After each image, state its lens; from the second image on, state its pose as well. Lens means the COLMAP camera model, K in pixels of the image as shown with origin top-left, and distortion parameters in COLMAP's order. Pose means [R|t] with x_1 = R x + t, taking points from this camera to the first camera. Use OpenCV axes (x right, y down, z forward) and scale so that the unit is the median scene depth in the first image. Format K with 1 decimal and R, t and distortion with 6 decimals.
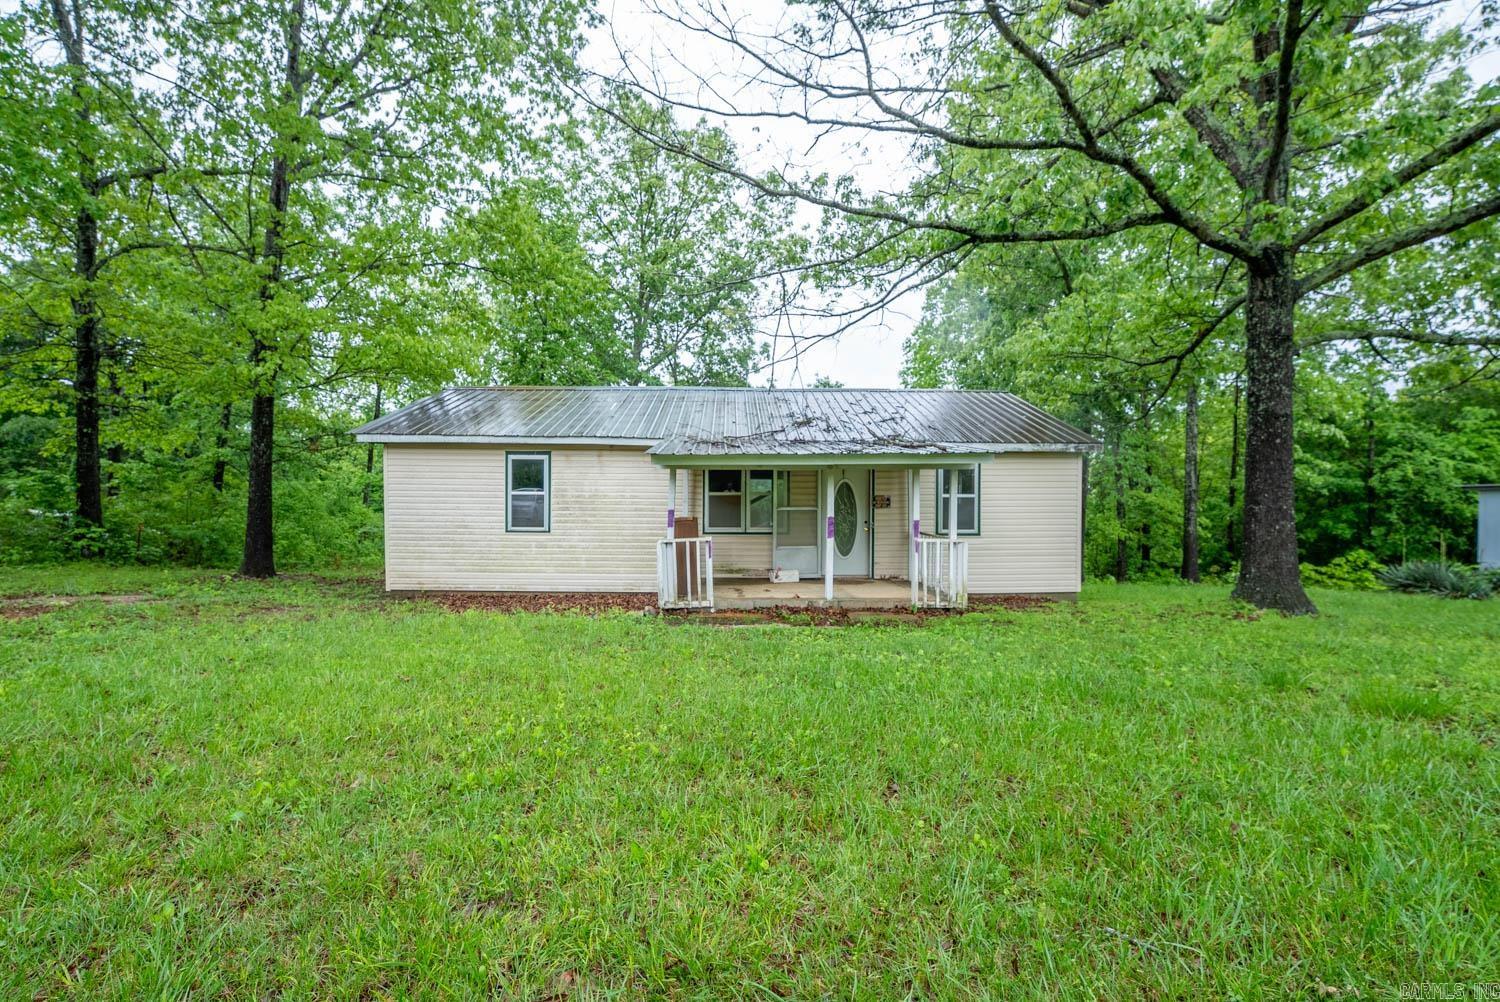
lens RADIAL K [[598.2, 0, 744.6], [0, 598.2, 502.7], [0, 0, 1]] dist [-0.002169, -0.000190]
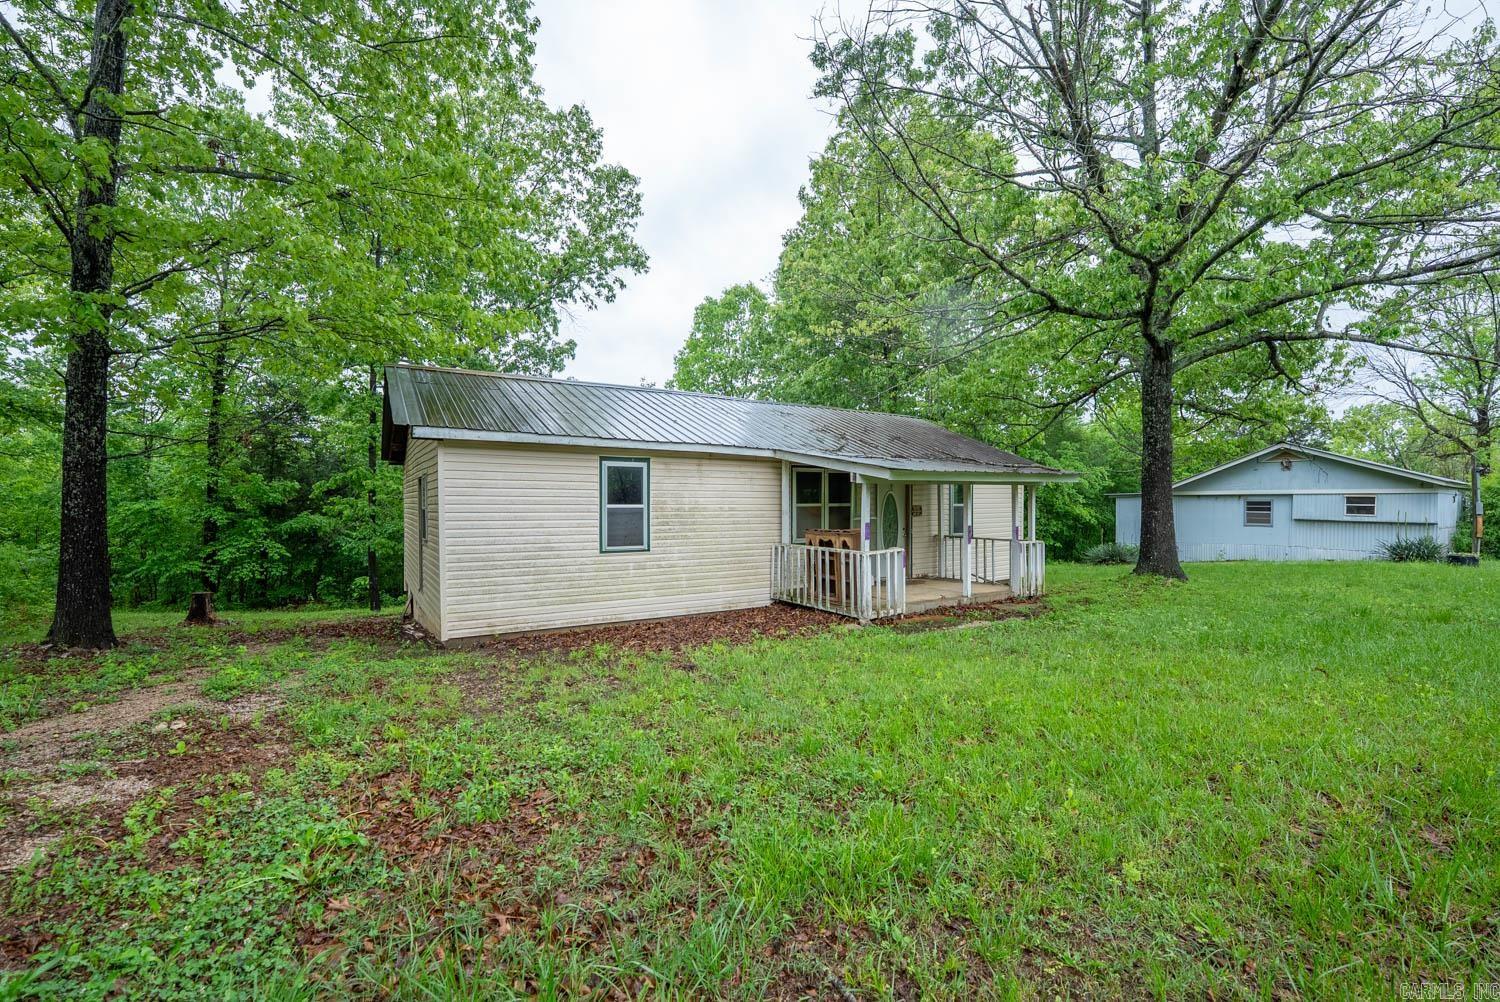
lens RADIAL K [[598.2, 0, 744.6], [0, 598.2, 502.7], [0, 0, 1]] dist [-0.002169, -0.000190]
pose [[0.864374, -0.006061, 0.502813, -0.644597], [0.009569, 0.999945, -0.004398, -0.015841], [-0.502758, 0.008613, 0.864384, 0.175285]]
